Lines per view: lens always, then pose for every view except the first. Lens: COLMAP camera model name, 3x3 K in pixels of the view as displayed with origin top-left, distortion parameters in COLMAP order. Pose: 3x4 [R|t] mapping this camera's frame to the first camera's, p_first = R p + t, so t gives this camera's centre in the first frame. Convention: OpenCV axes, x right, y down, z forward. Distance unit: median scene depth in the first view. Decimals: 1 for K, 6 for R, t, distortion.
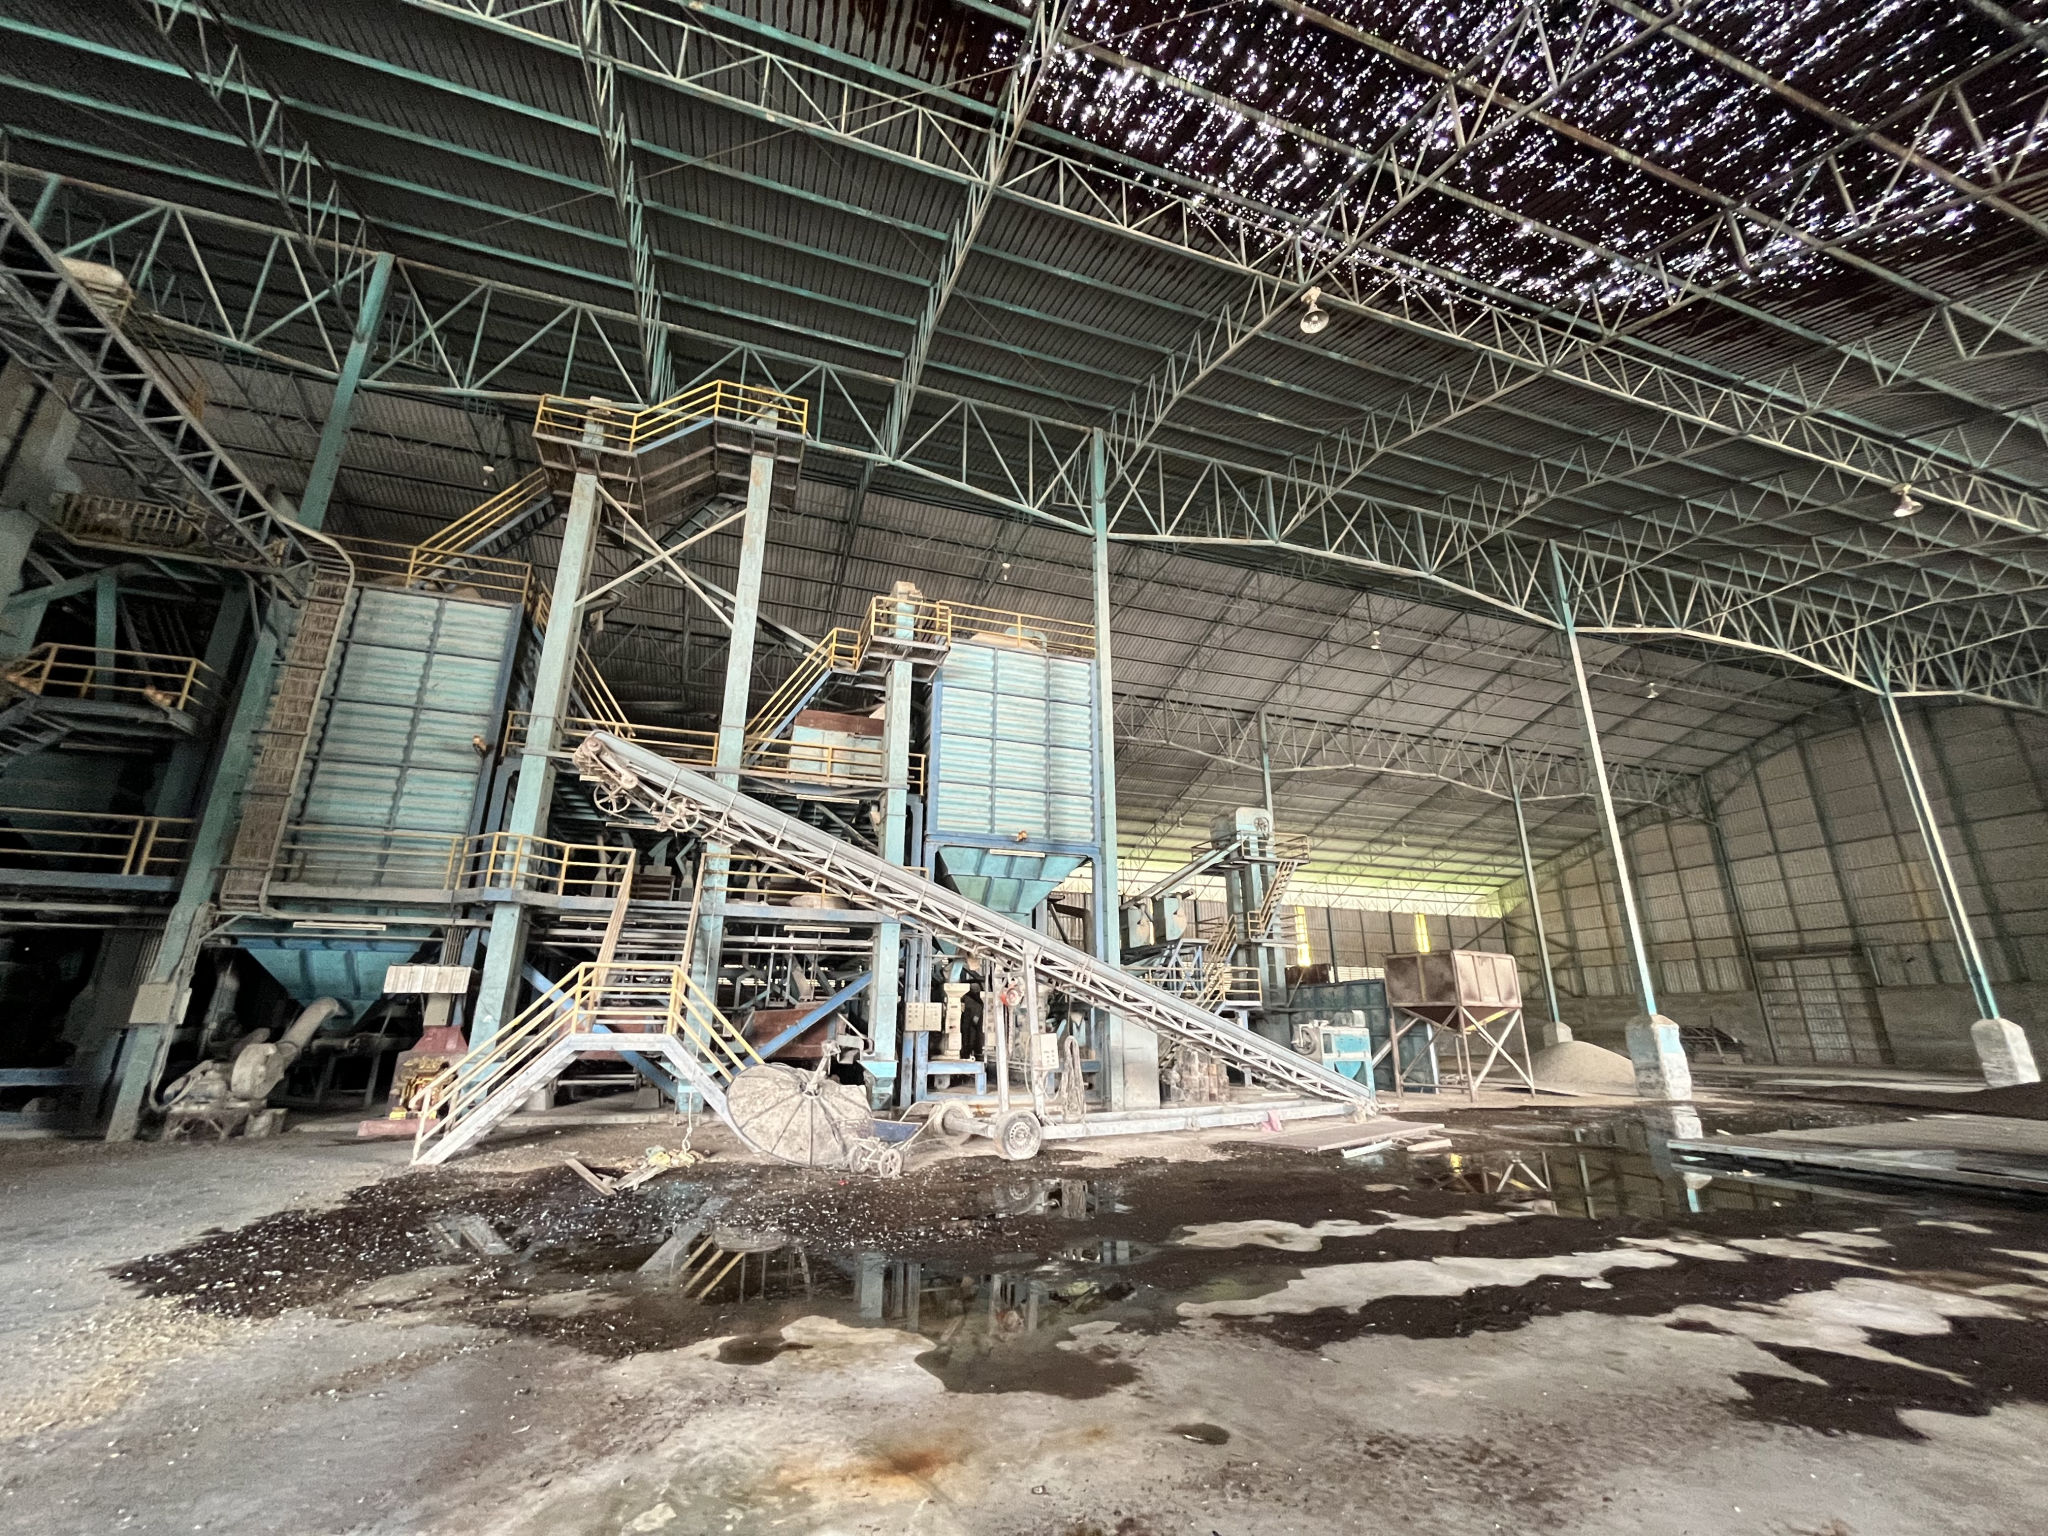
lens RADIAL K [[830.9, 0, 1017.0], [0, 830.9, 771.7], [0, 0, 1]] dist [-0.004751, 0.001122]
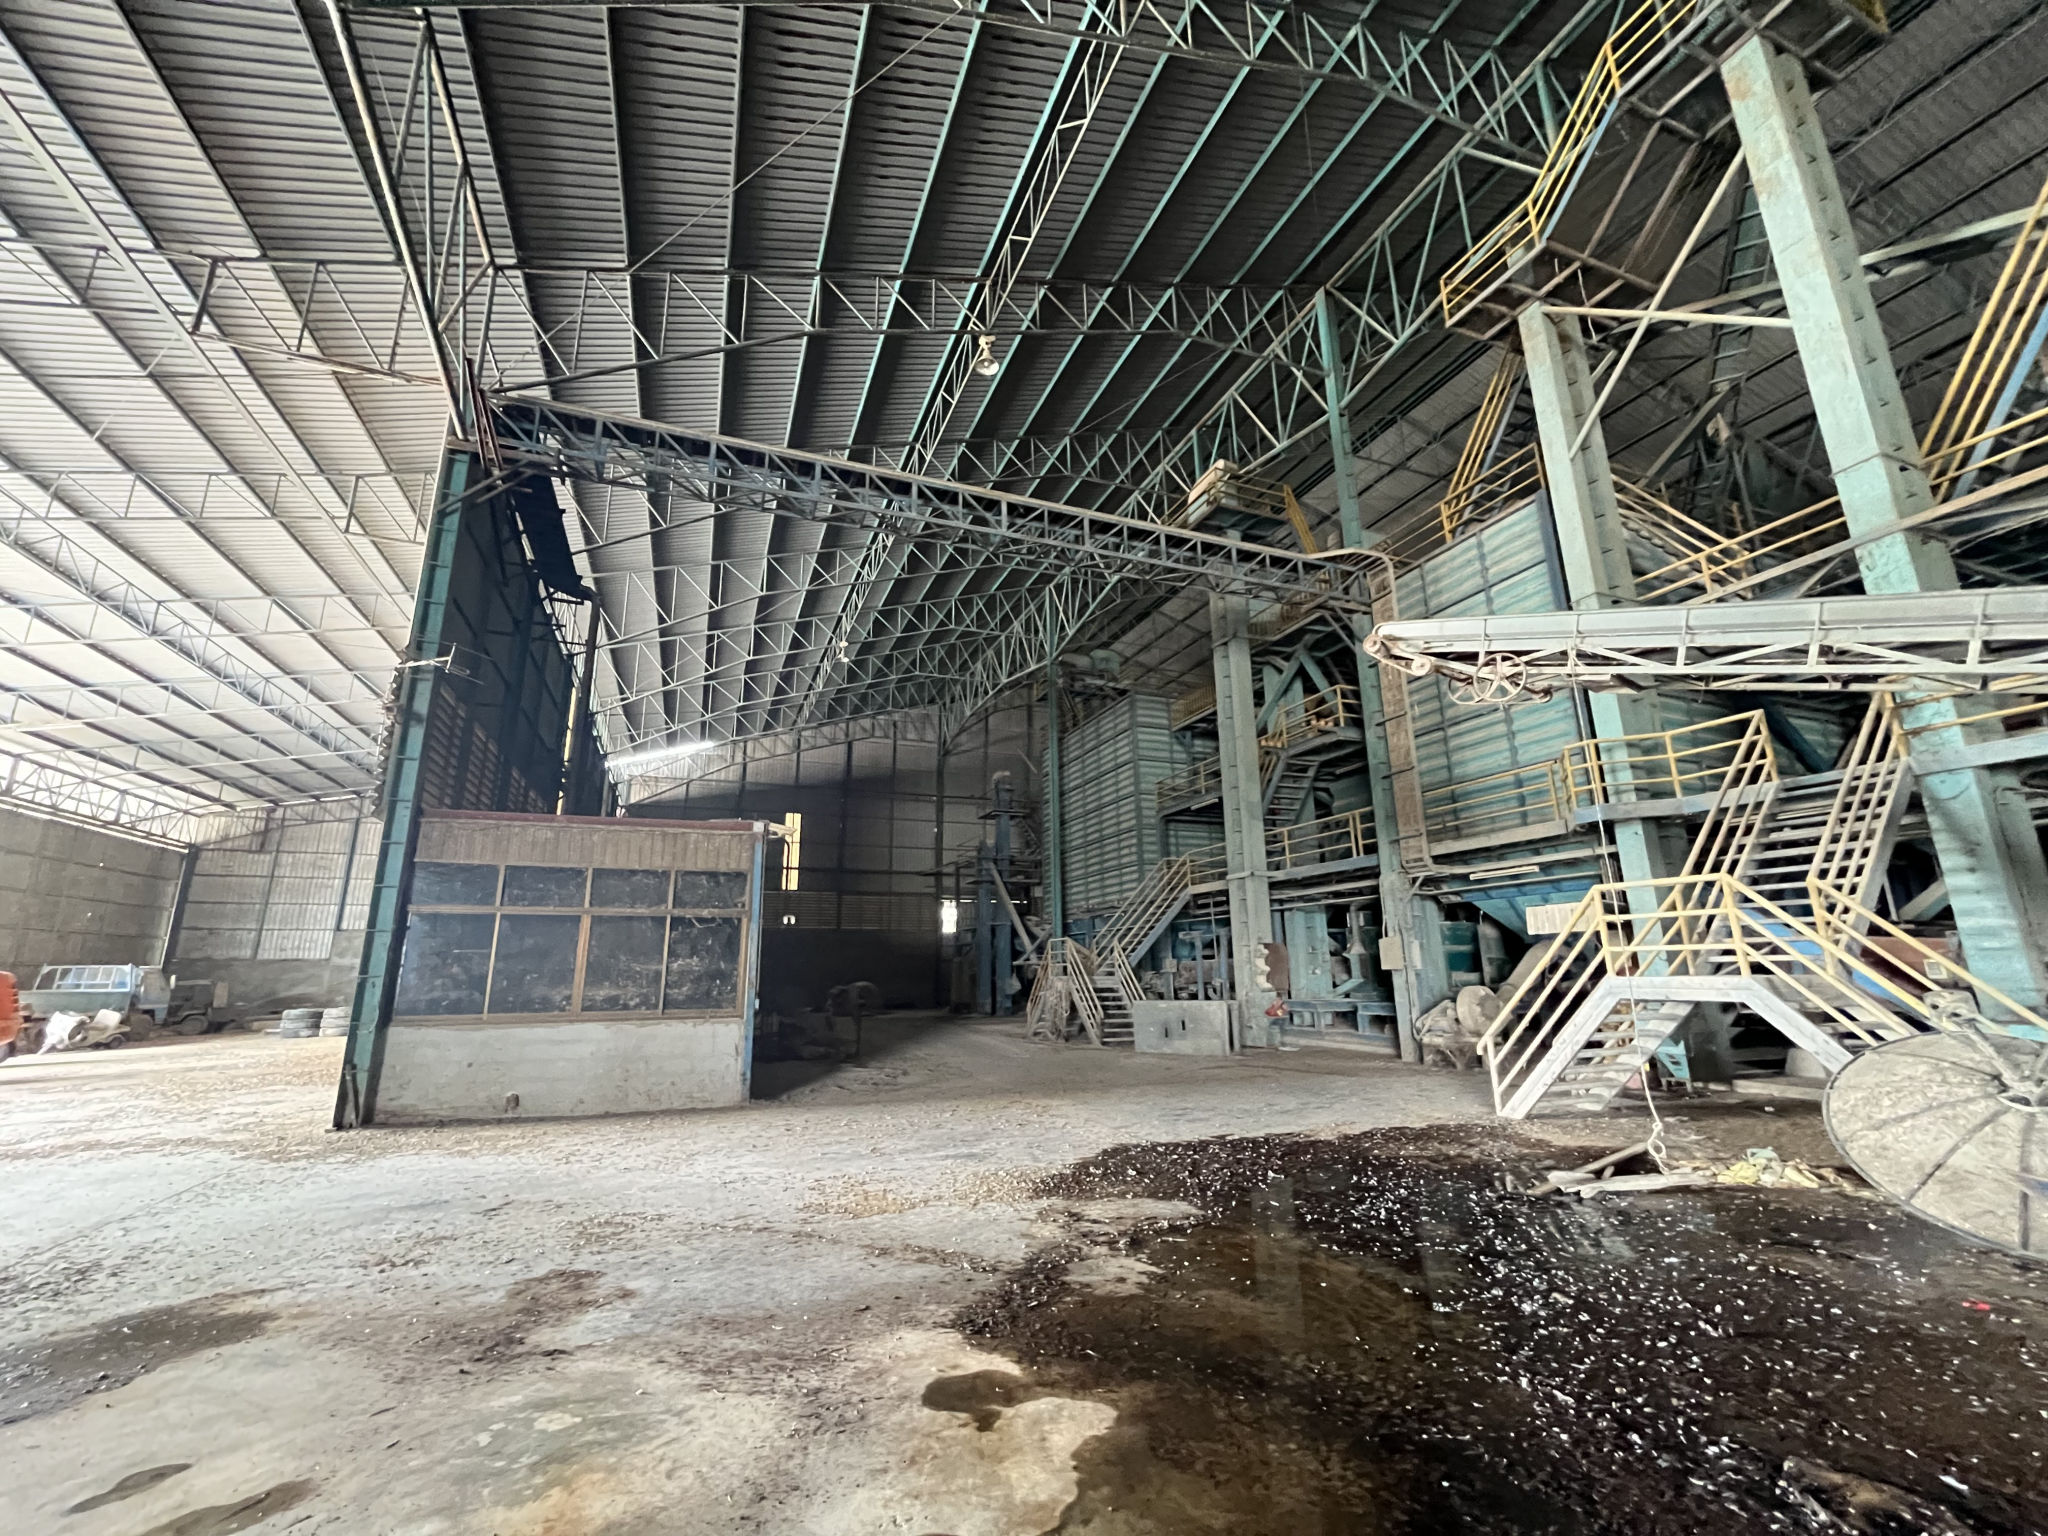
lens RADIAL K [[830.9, 0, 1017.0], [0, 830.9, 771.7], [0, 0, 1]] dist [-0.004751, 0.001122]
pose [[0.040518, -0.239818, -0.969972, 0.187364], [0.307816, 0.926551, -0.216225, 0.112369], [0.950583, -0.289812, 0.111362, 0.368375]]
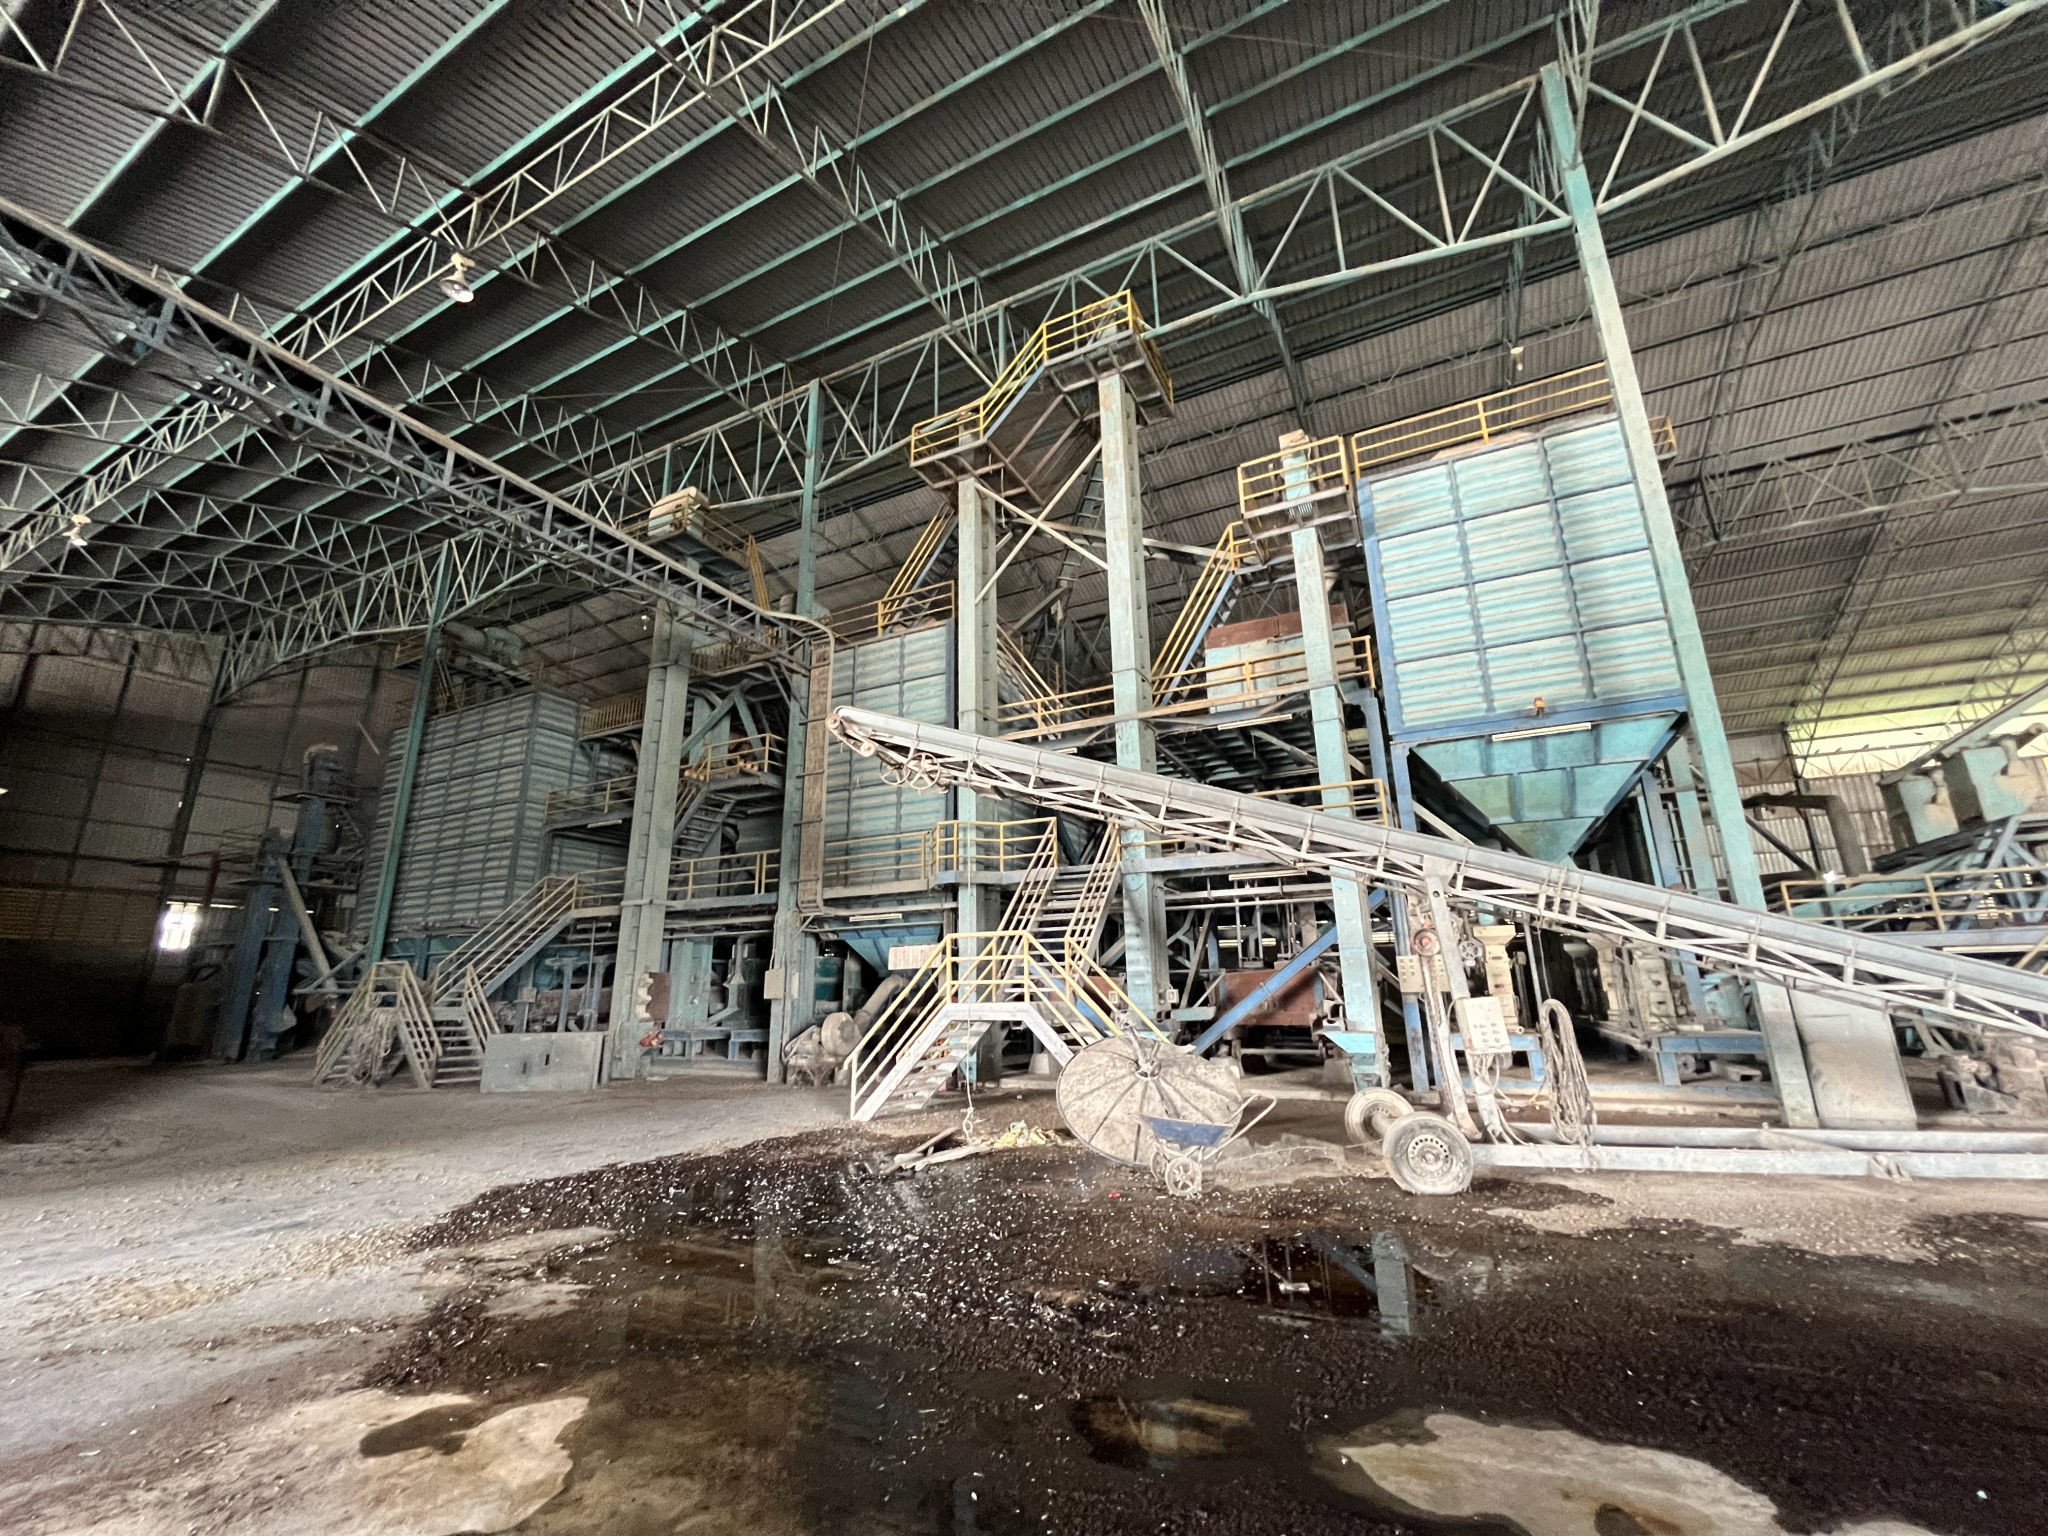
lens RADIAL K [[830.9, 0, 1017.0], [0, 830.9, 771.7], [0, 0, 1]] dist [-0.004751, 0.001122]
pose [[0.694444, -0.199985, -0.691198, 0.230902], [0.229845, 0.971927, -0.050283, 0.090633], [0.681850, -0.123950, 0.720914, 0.295627]]
